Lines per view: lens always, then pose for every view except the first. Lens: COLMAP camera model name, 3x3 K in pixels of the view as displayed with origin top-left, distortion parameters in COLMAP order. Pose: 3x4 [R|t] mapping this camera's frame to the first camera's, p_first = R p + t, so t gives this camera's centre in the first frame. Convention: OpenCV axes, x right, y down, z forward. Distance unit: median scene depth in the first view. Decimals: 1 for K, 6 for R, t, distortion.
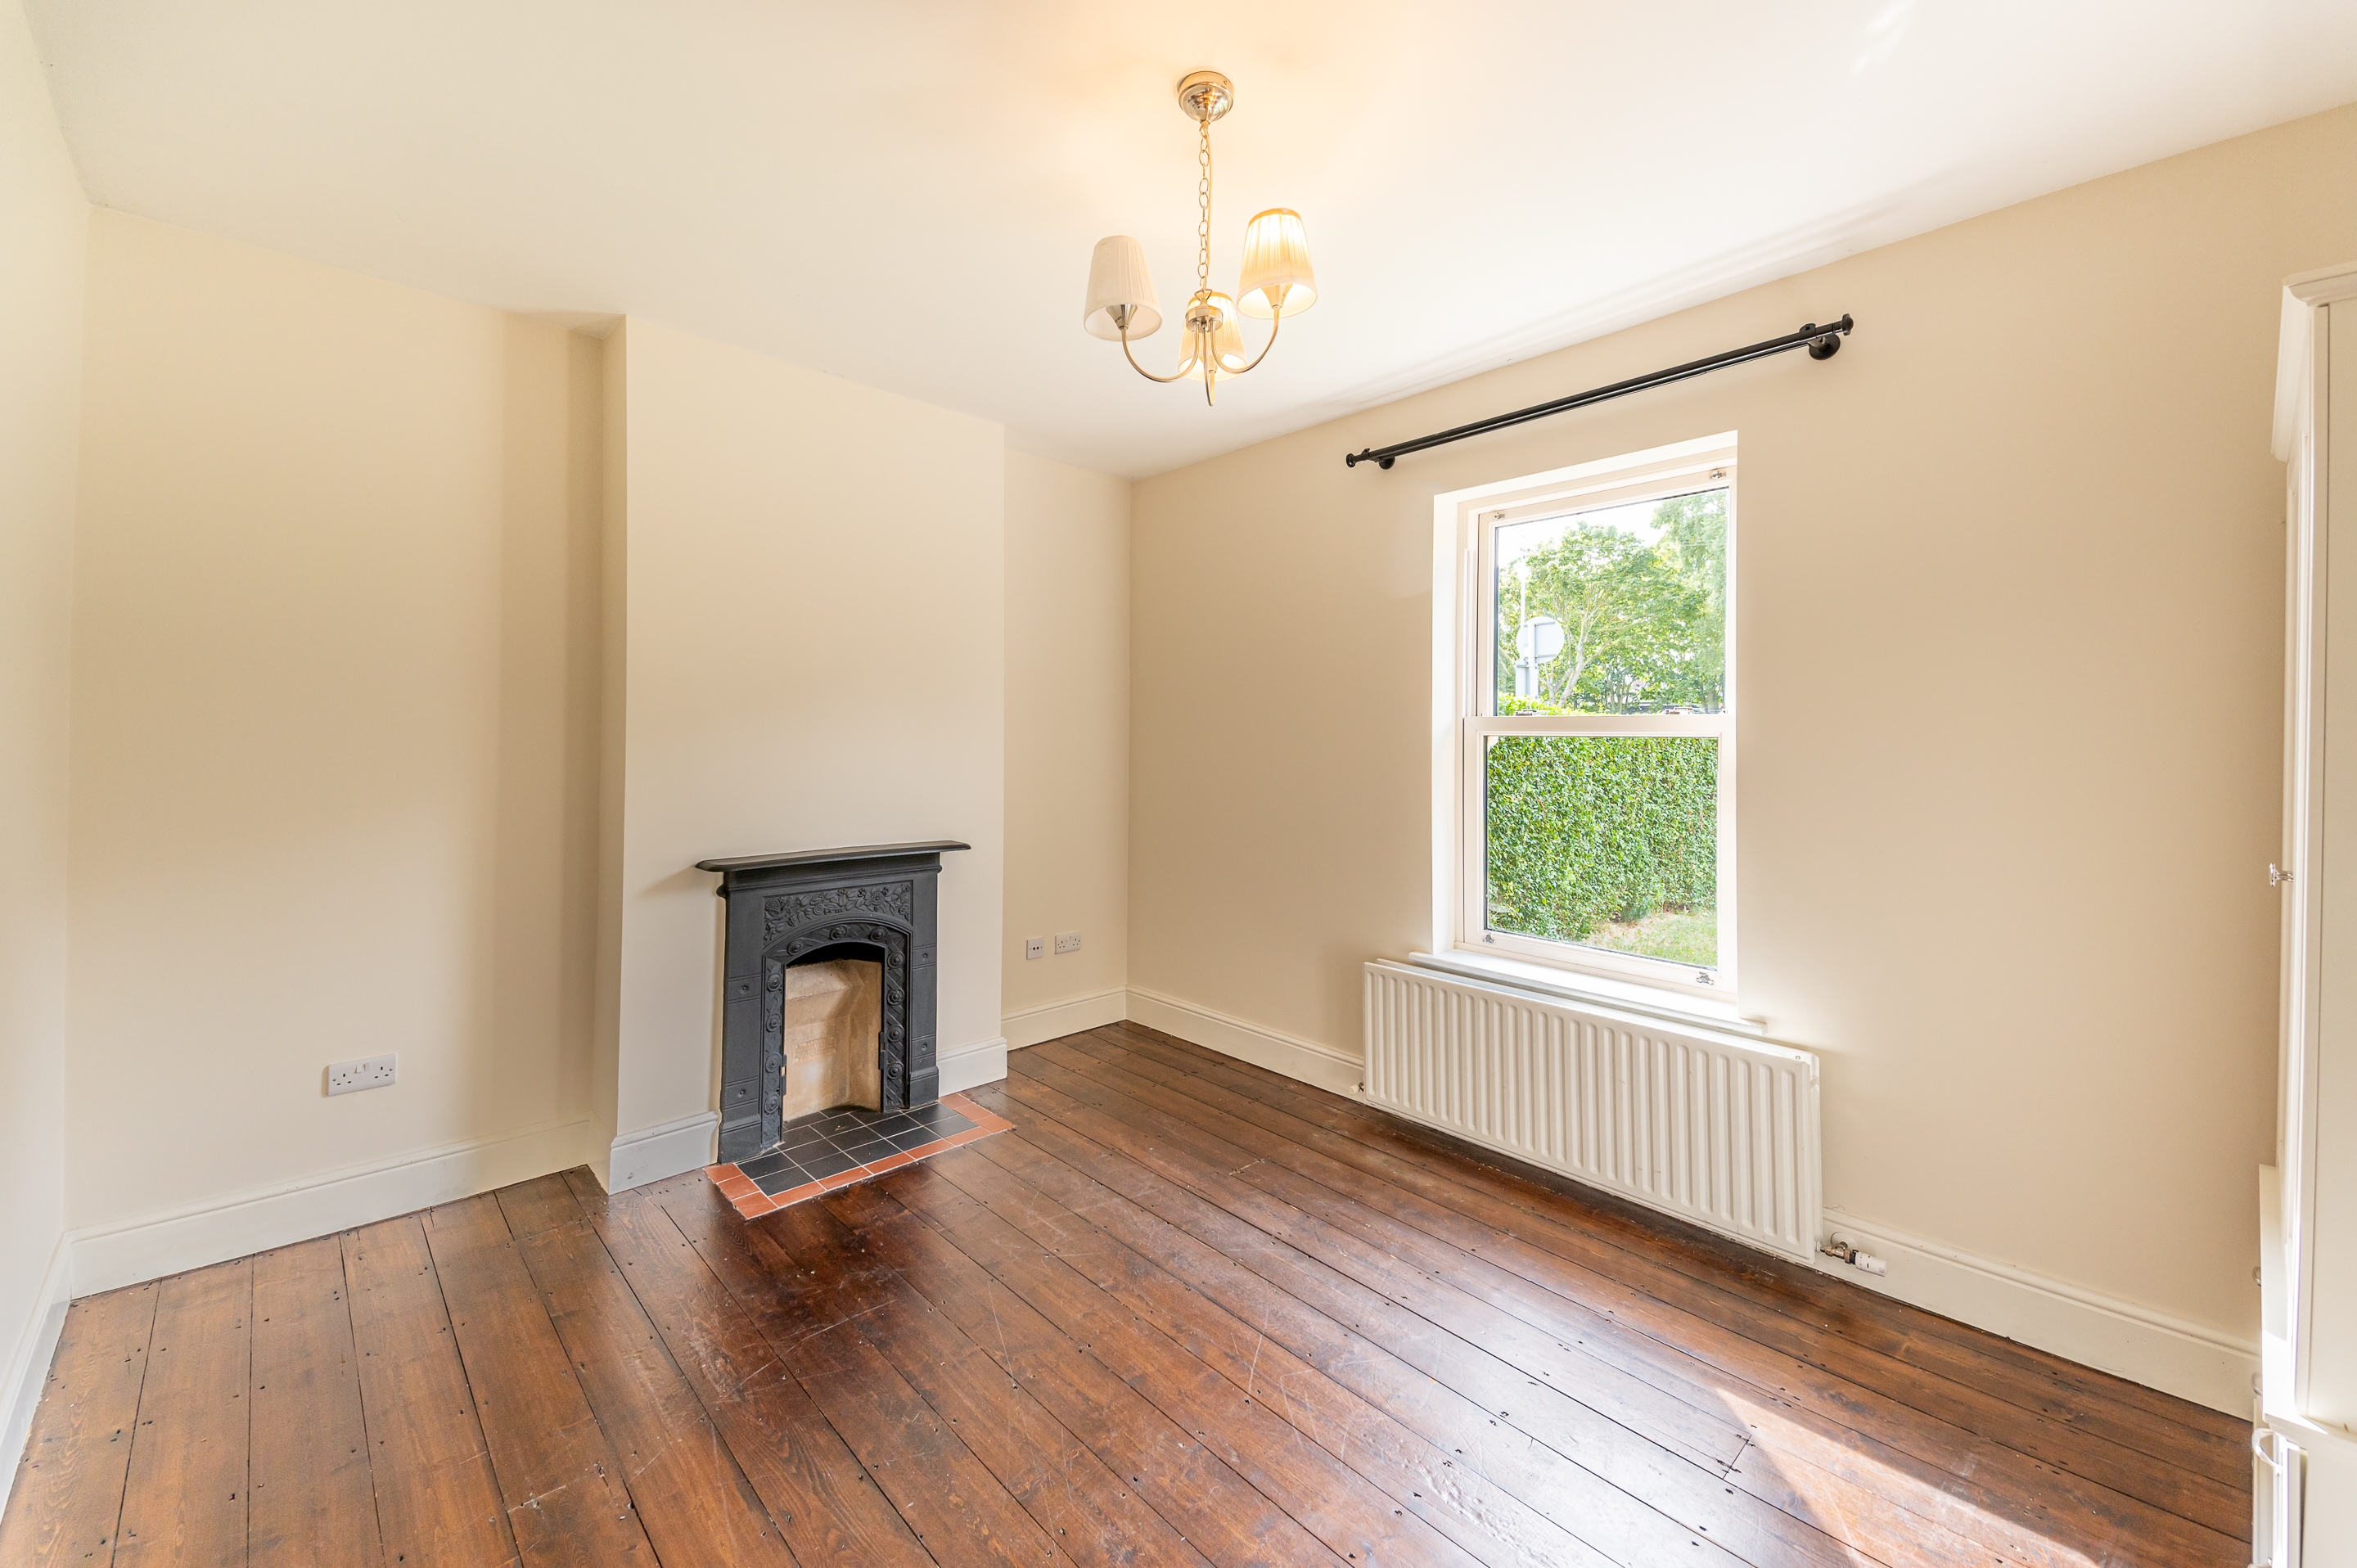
lens RADIAL K [[900.9, 0, 1220.6], [0, 900.9, 746.5], [0, 0, 1]] dist [0.079422, -0.031203]
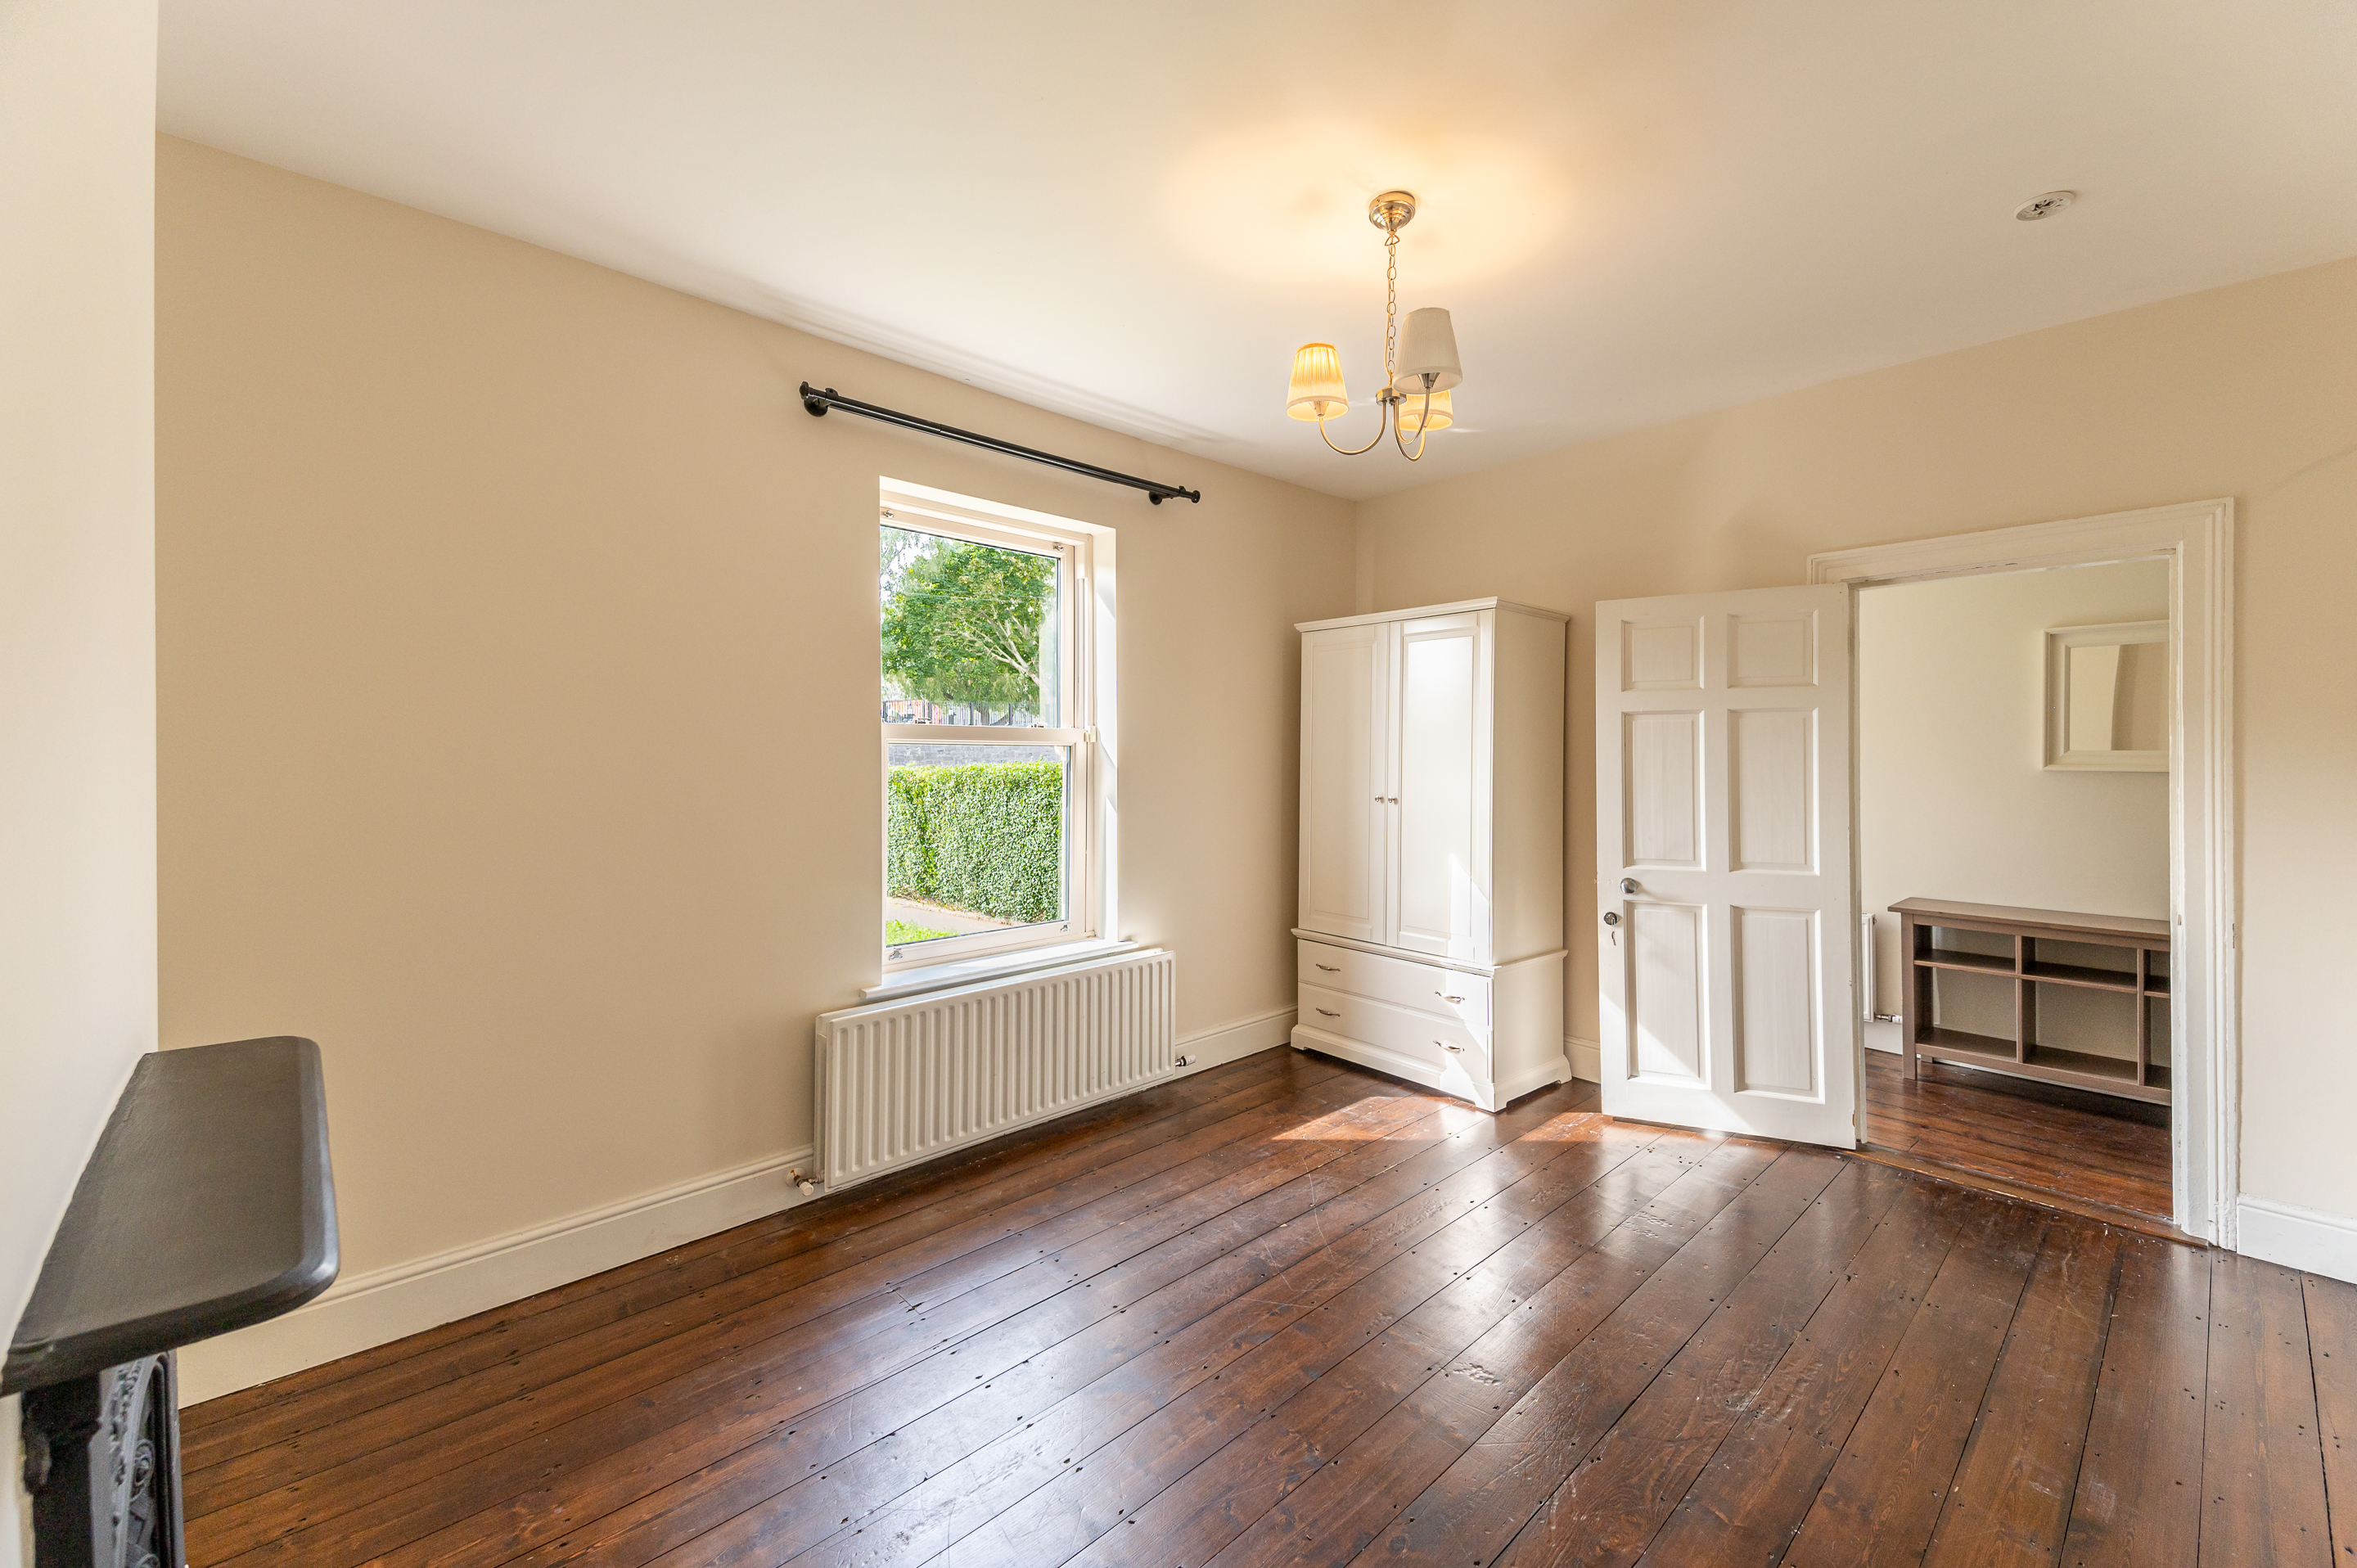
lens RADIAL K [[934.0, 0, 1176.9], [0, 934.0, 767.1], [0, 0, 1]] dist [0.072786, -0.035821]
pose [[0.039592, -0.019104, 0.999033, -0.759644], [0.009578, 0.999779, 0.018738, -0.002597], [-0.999170, 0.008827, 0.039767, 0.737759]]
